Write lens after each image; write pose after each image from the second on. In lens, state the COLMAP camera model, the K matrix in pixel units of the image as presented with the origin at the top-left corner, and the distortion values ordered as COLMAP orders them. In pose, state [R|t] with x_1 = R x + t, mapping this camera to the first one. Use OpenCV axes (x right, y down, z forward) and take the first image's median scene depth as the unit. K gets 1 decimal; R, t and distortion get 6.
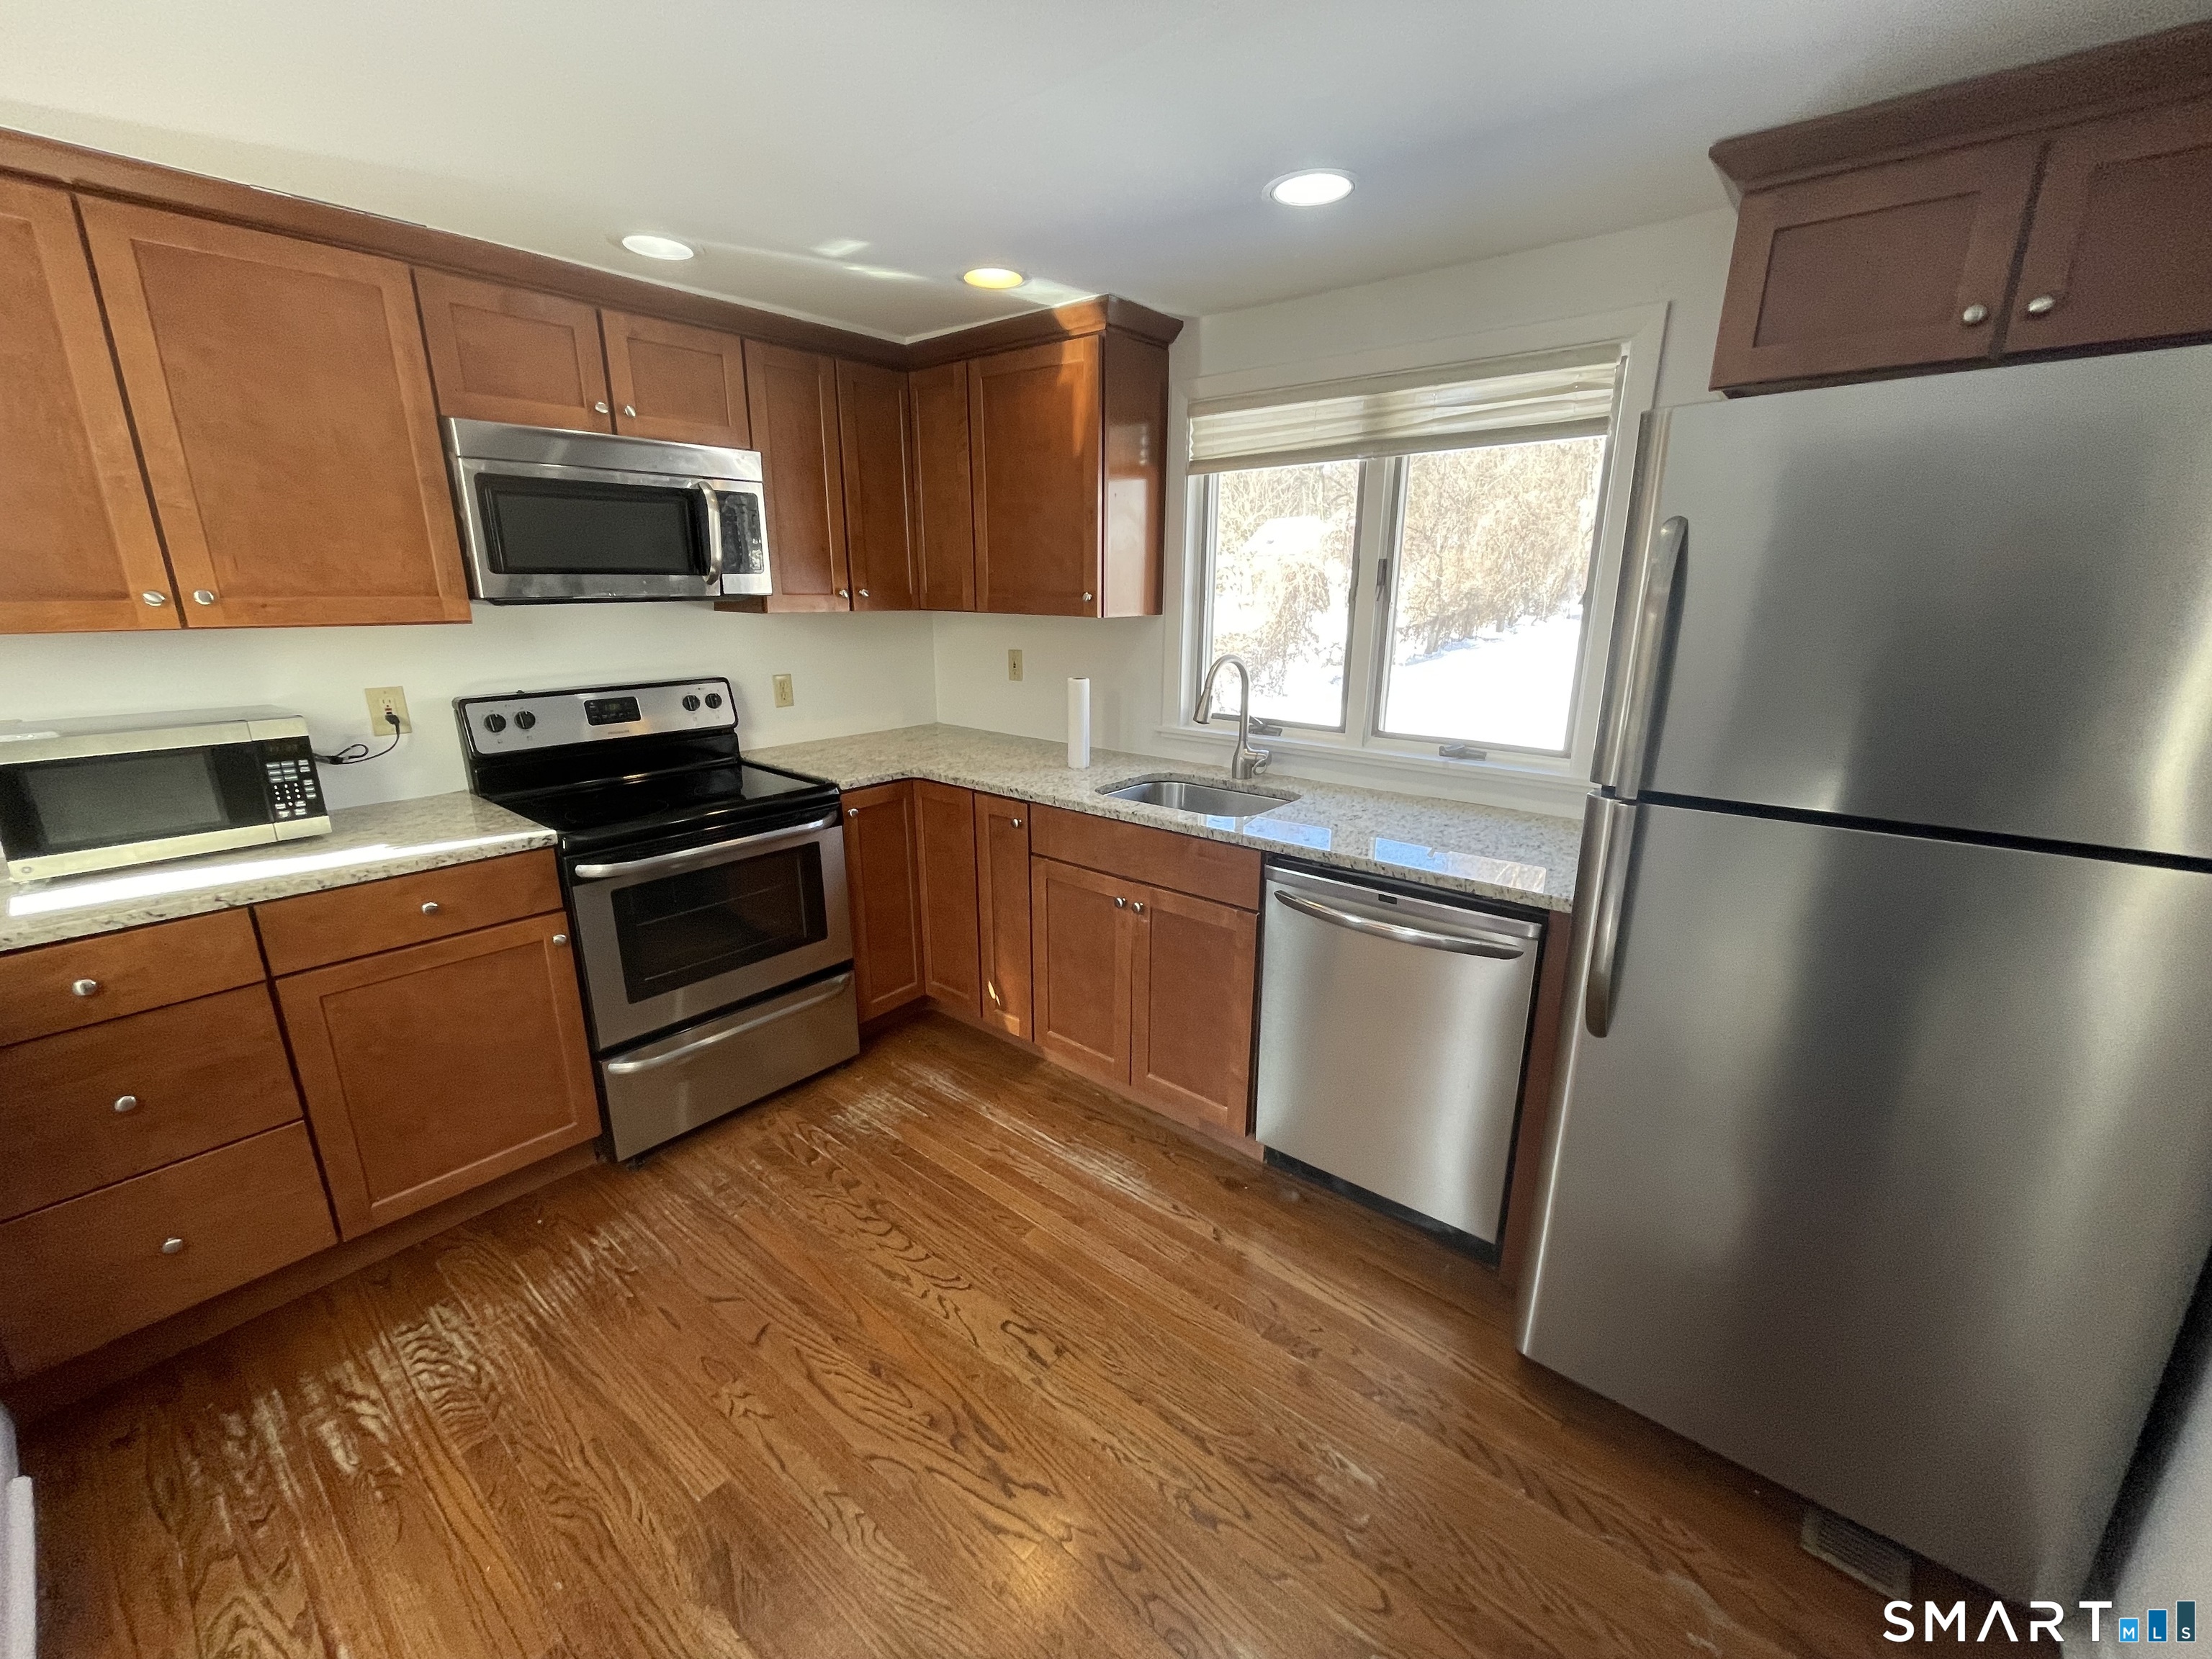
lens RADIAL K [[906.2, 0, 1103.0], [0, 906.2, 818.3], [0, 0, 1]] dist [0.014680, 0.000182]
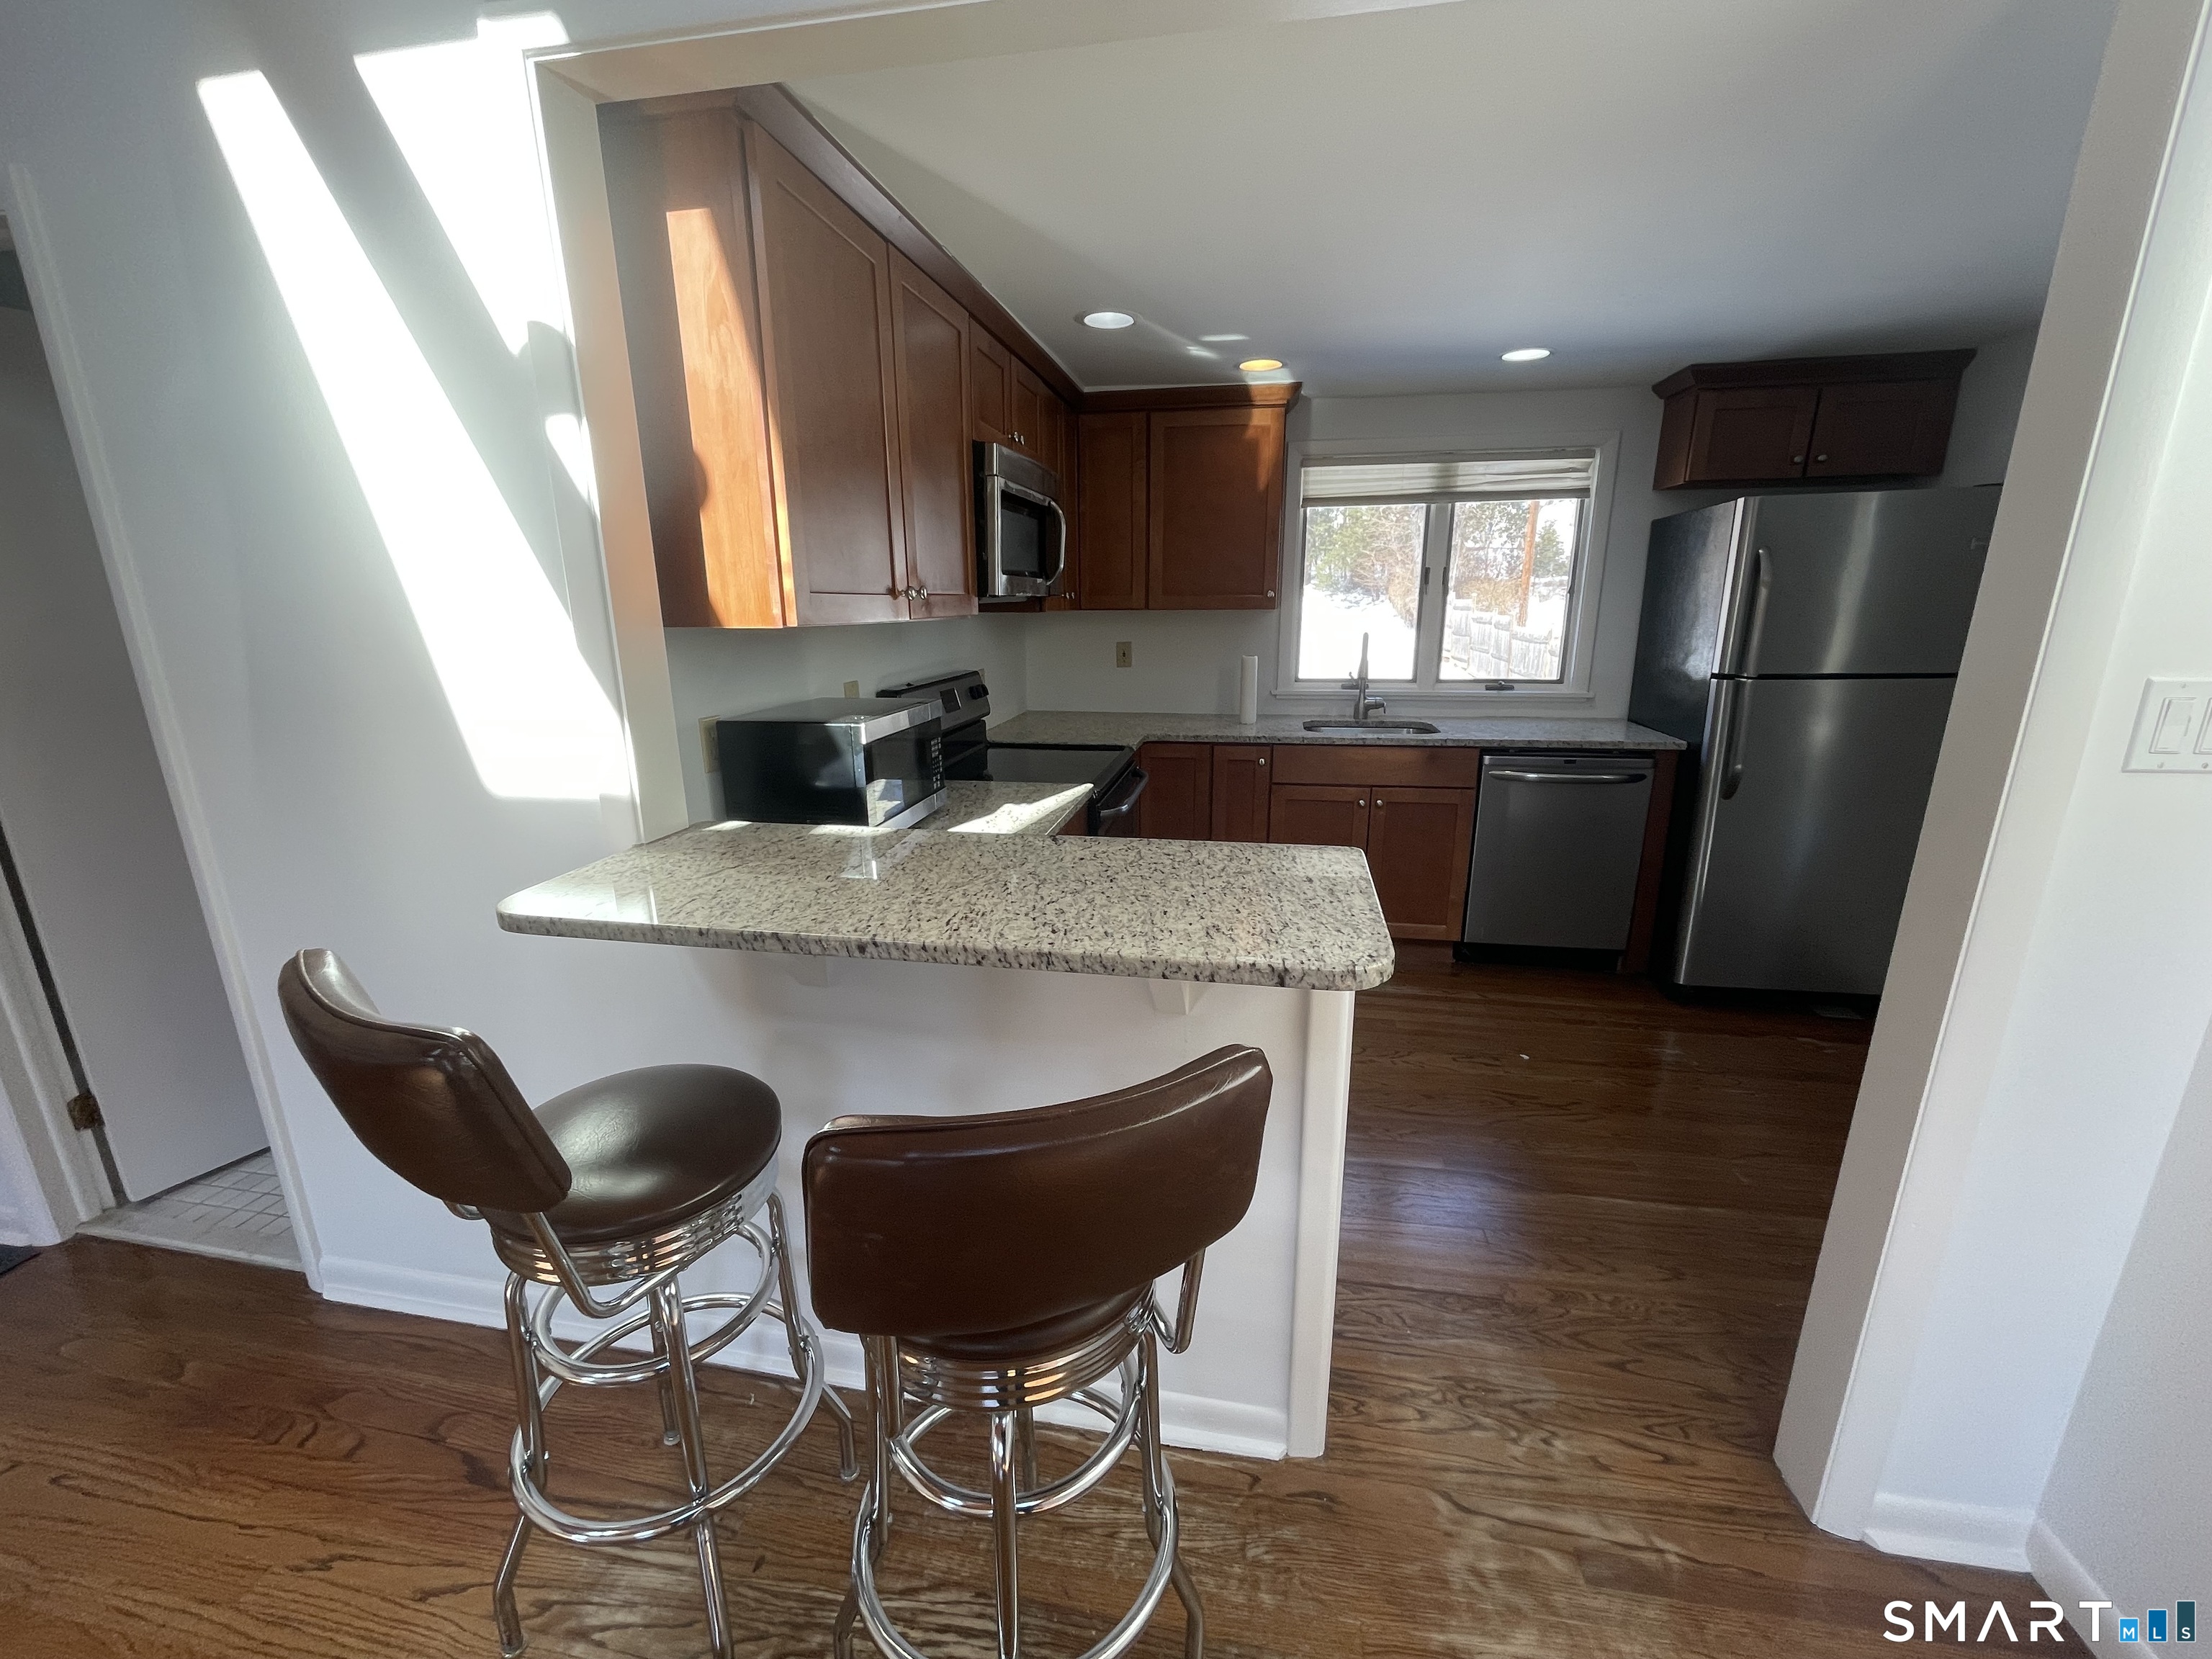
lens RADIAL K [[890.5, 0, 1114.9], [0, 890.5, 820.4], [0, 0, 1]] dist [0.001874, 0.000065]
pose [[0.861315, -0.131797, 0.490680, -0.962601], [0.140935, 0.989846, 0.018482, 0.036491], [-0.488133, 0.053235, 0.871144, -0.035363]]
